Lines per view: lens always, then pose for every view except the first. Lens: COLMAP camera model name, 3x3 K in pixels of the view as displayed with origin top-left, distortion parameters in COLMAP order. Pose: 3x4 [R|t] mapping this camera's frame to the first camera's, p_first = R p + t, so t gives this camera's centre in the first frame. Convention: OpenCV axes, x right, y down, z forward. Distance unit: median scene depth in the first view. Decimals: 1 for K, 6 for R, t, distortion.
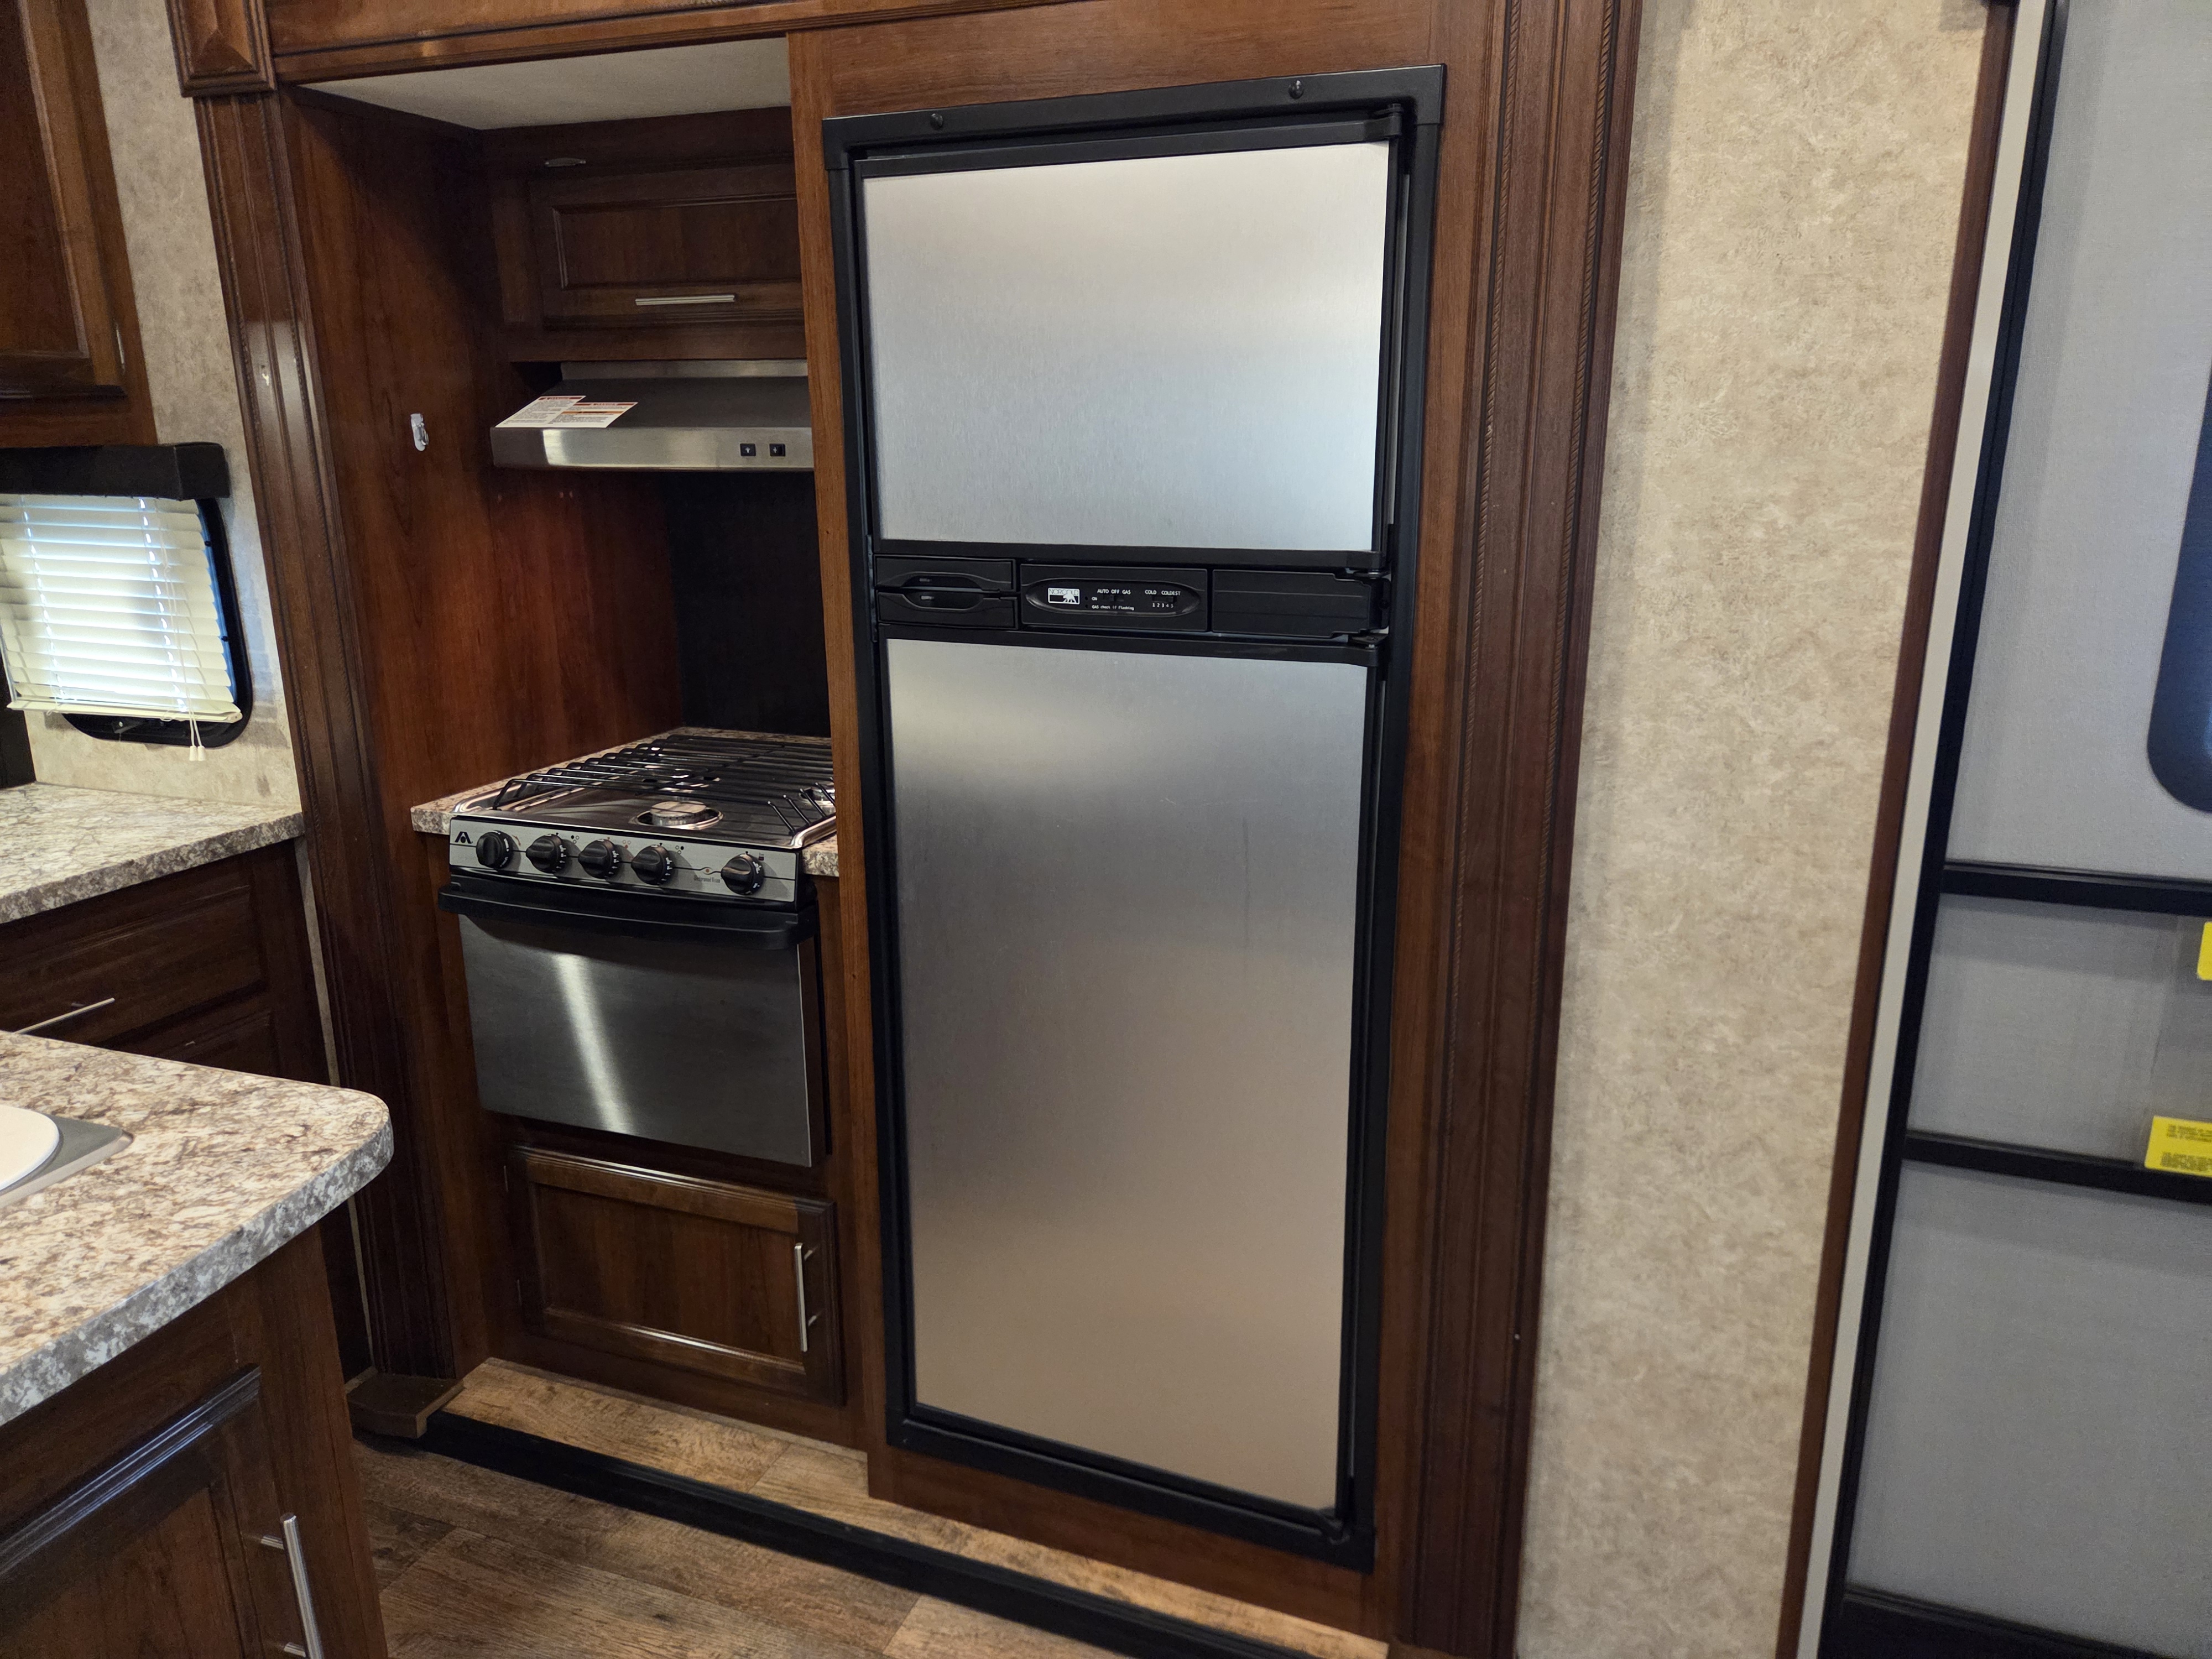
lens RADIAL K [[1483.6, 0, 1098.2], [0, 1483.6, 809.8], [0, 0, 1]] dist [0.045130, -0.032017]
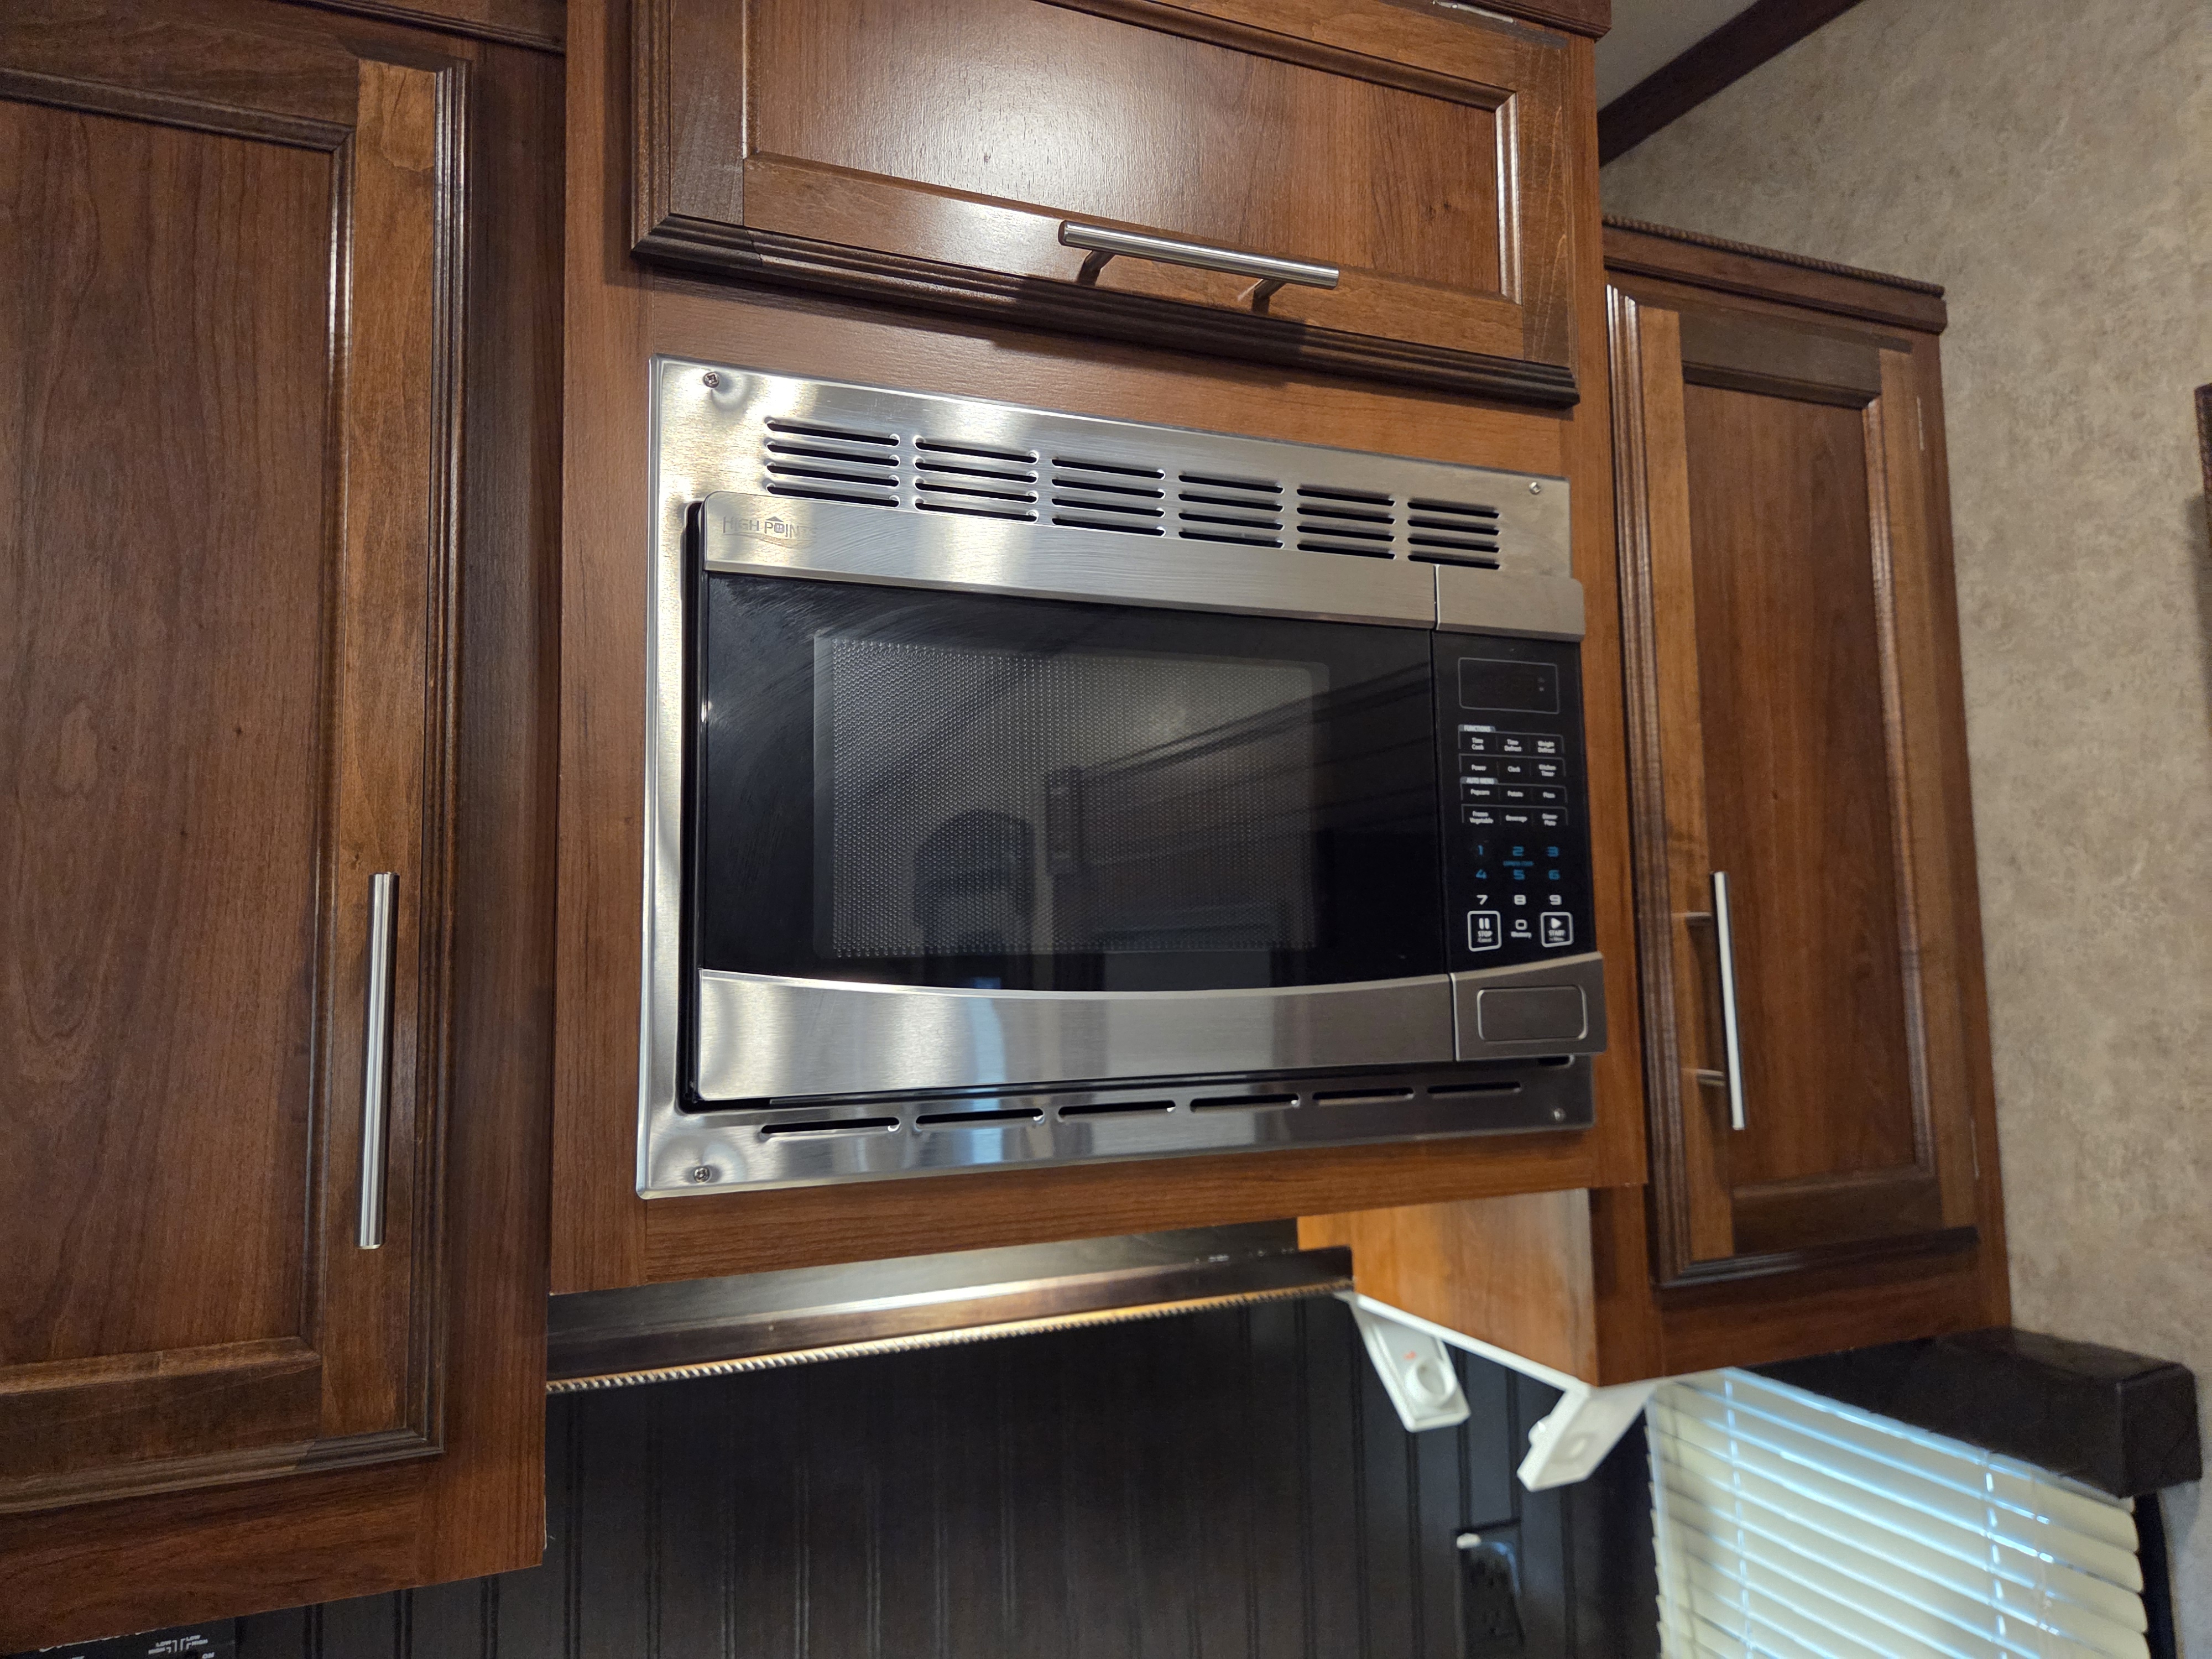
lens RADIAL K [[1490.2, 0, 1101.7], [0, 1490.2, 804.7], [0, 0, 1]] dist [0.064318, -0.061232]
pose [[0.679872, -0.079242, -0.729037, -0.456018], [-0.173691, 0.948456, -0.265069, -0.225187], [0.712465, 0.306841, 0.631065, 0.408667]]
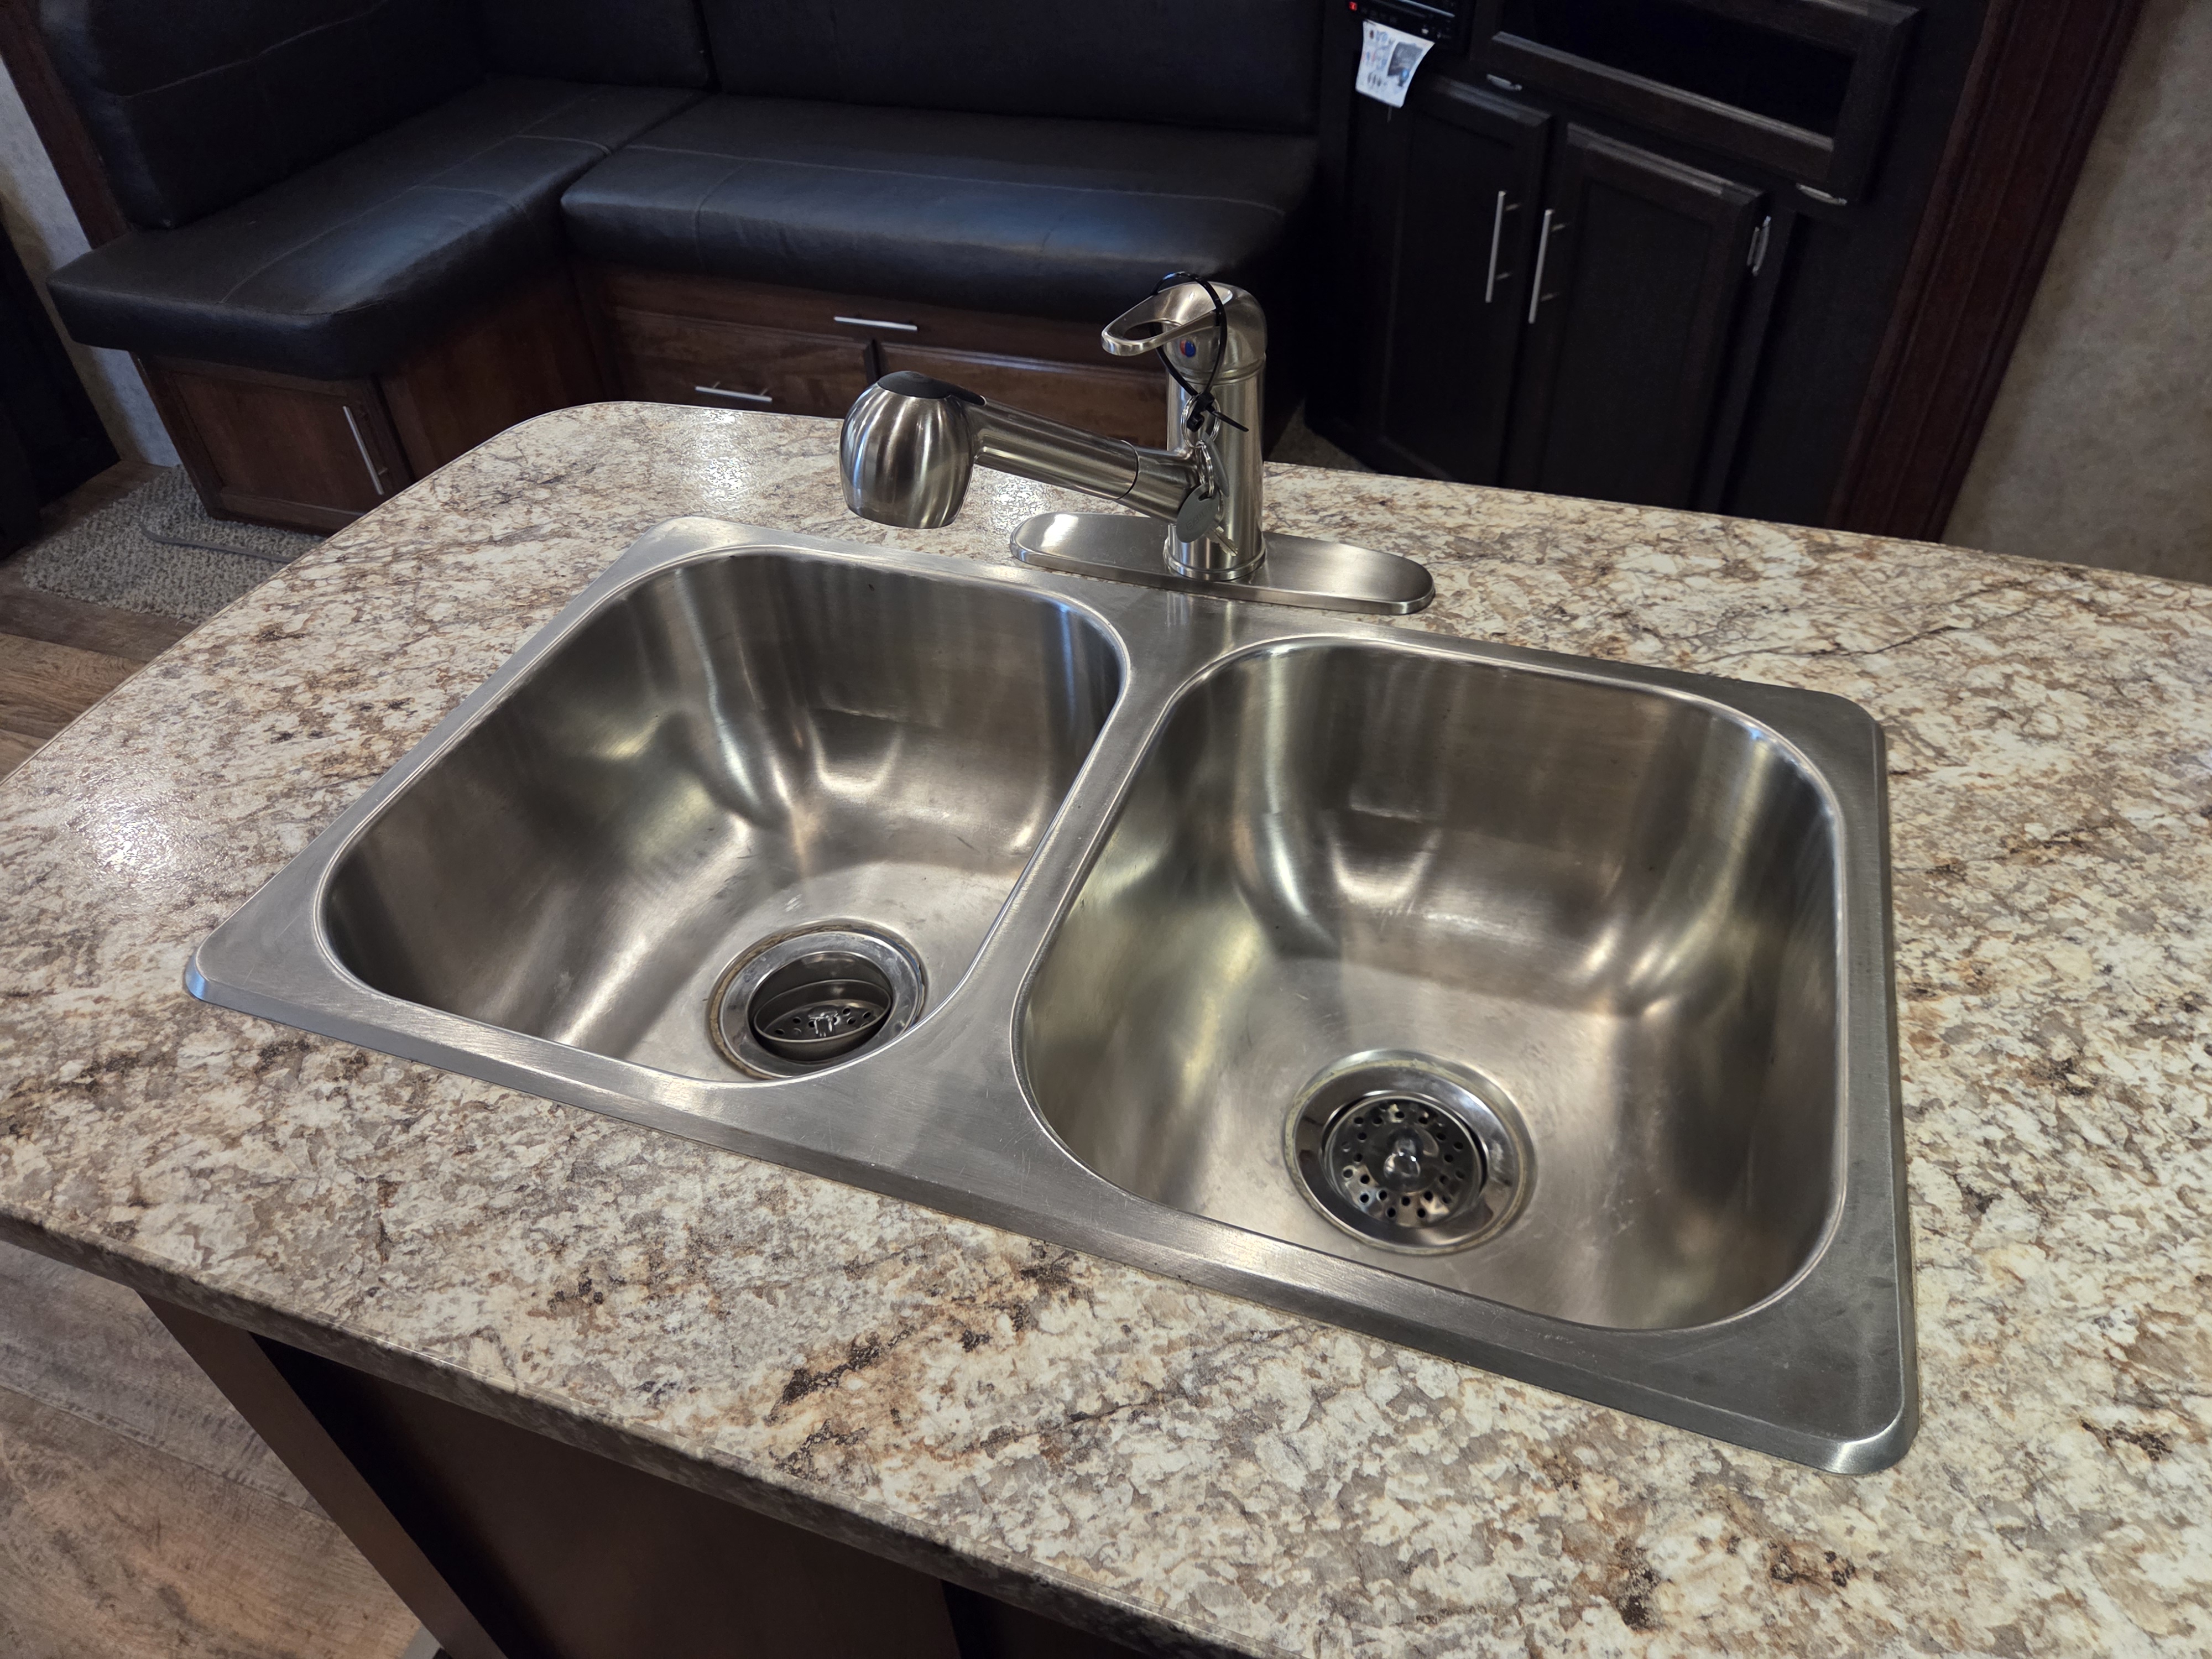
lens RADIAL K [[1504.1, 0, 1106.0], [0, 1504.1, 829.5], [0, 0, 1]] dist [0.076305, -0.074351]
pose [[-0.998295, 0.052454, 0.025601, -0.562701], [0.050179, 0.547218, 0.835484, -0.155974], [0.029815, 0.835345, -0.548917, 0.715766]]
